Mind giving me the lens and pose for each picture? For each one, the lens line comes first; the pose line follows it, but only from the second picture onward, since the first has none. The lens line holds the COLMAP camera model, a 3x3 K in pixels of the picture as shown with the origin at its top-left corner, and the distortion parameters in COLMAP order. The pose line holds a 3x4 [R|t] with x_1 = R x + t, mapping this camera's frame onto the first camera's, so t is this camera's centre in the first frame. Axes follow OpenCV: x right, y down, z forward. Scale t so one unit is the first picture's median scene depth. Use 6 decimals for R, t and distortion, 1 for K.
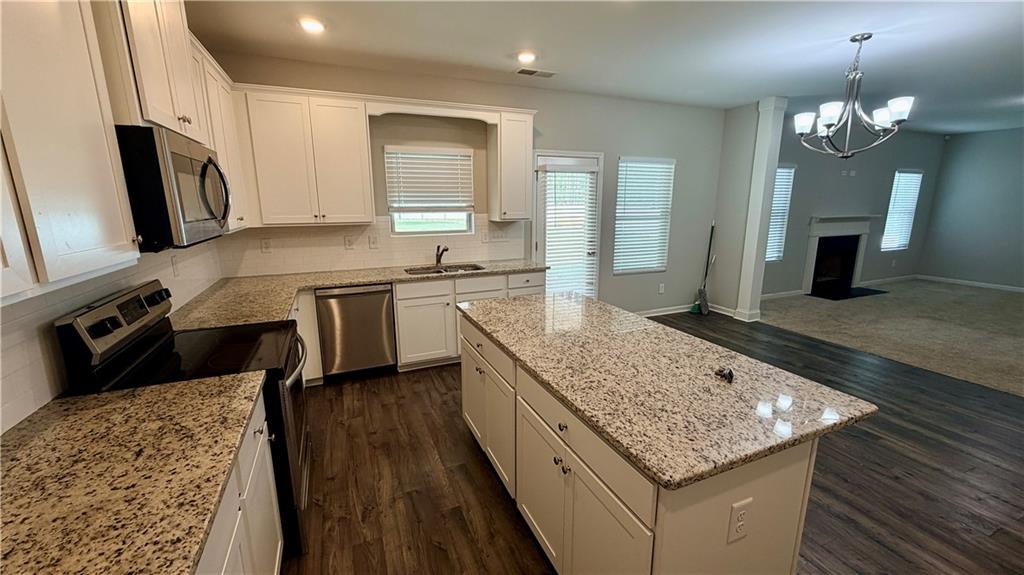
lens RADIAL K [[410.7, 0, 512.0], [0, 410.7, 287.5], [0, 0, 1]] dist [-0.001550, -0.000039]
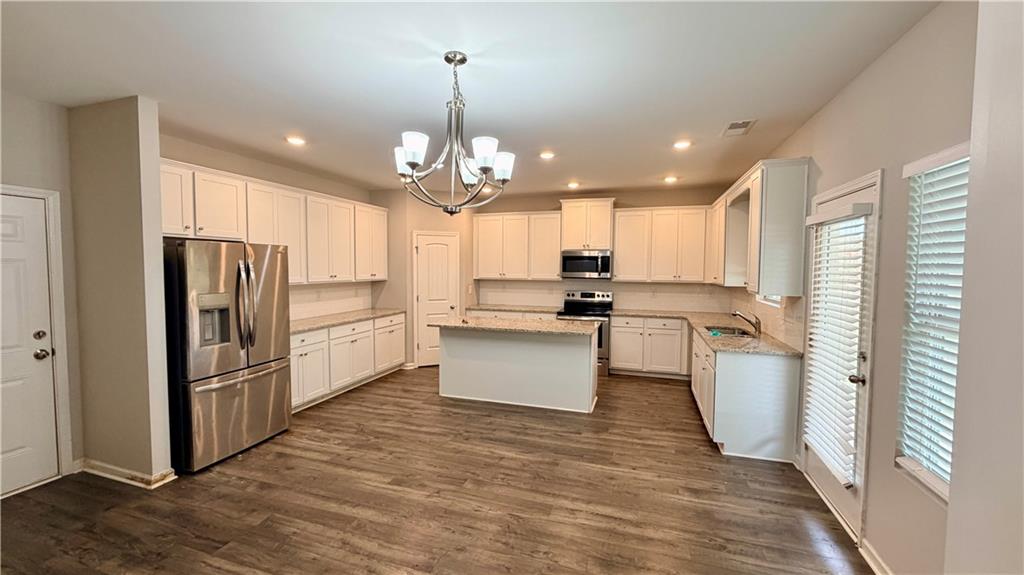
lens RADIAL K [[410.7, 0, 512.0], [0, 410.7, 287.5], [0, 0, 1]] dist [-0.001550, -0.000039]
pose [[-0.662953, 0.035754, -0.747807, 0.610877], [-0.159948, 0.969033, 0.188129, -0.160148], [0.731375, 0.244331, -0.636704, 0.743380]]
